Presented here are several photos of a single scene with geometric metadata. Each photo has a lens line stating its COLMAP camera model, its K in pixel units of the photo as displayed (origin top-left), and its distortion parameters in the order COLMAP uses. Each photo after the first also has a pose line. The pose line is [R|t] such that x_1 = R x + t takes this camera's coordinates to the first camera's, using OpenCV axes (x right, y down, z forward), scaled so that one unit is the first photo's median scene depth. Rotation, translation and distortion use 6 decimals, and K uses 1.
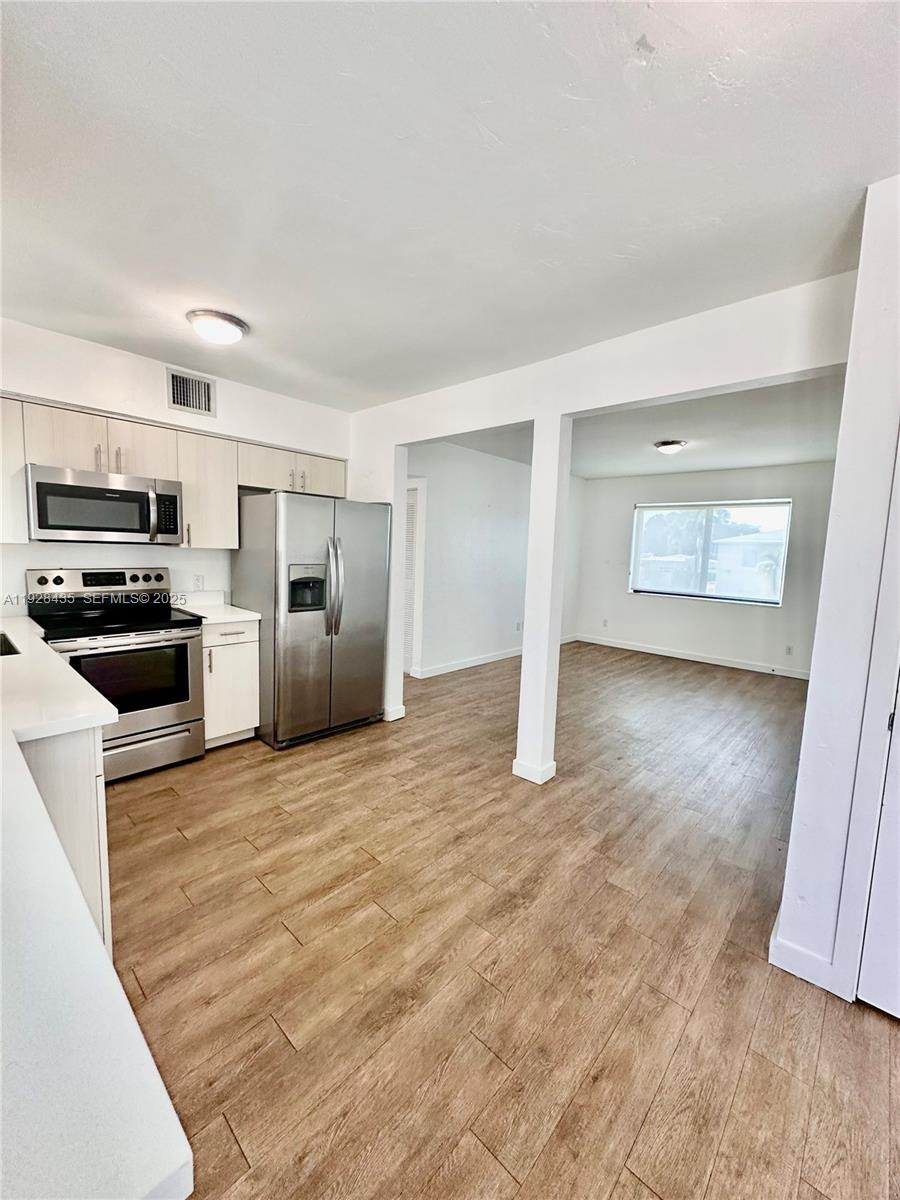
lens RADIAL K [[477.8, 0, 450.7], [0, 477.8, 600.2], [0, 0, 1]] dist [-0.005181, 0.001282]
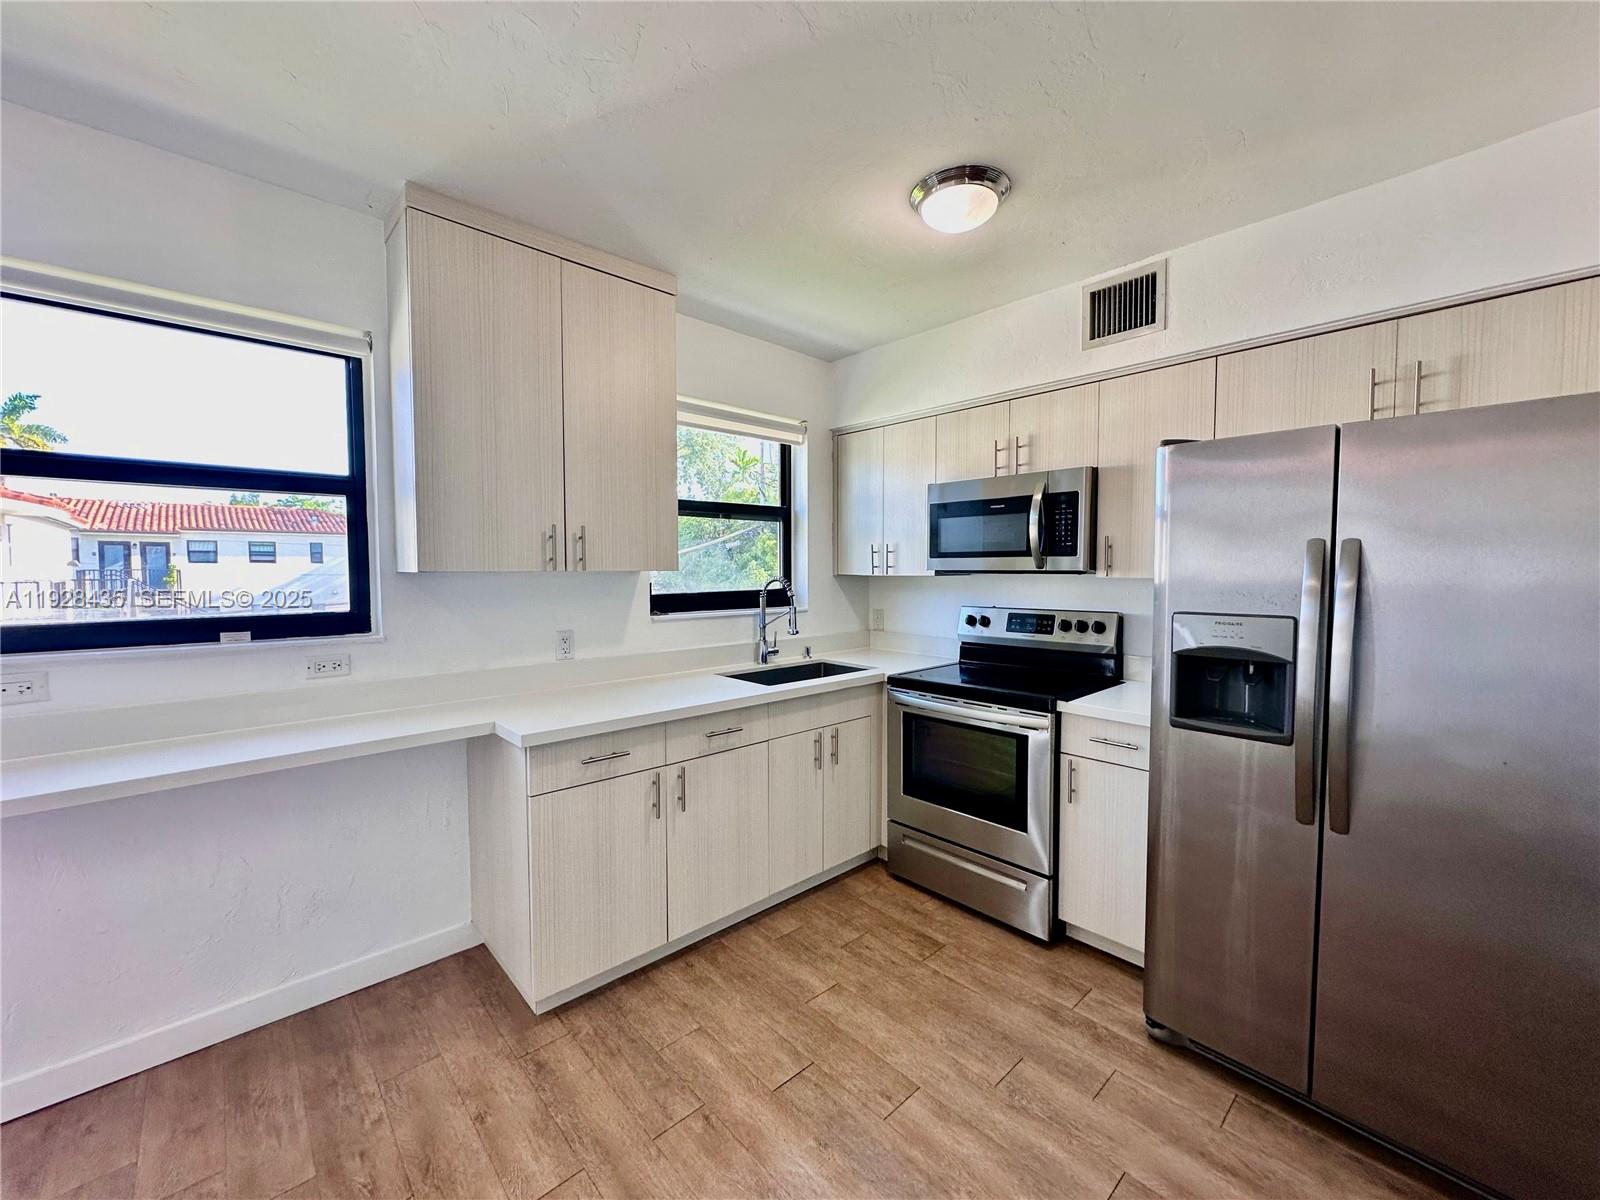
lens RADIAL K [[637.1, 0, 800.0], [0, 637.1, 597.6], [0, 0, 1]] dist [-0.005181, 0.001282]
pose [[-0.079600, 0.011229, -0.996764, 0.264056], [-0.109595, 0.993776, 0.019948, -0.067109], [0.990784, 0.110829, -0.077874, 0.762486]]
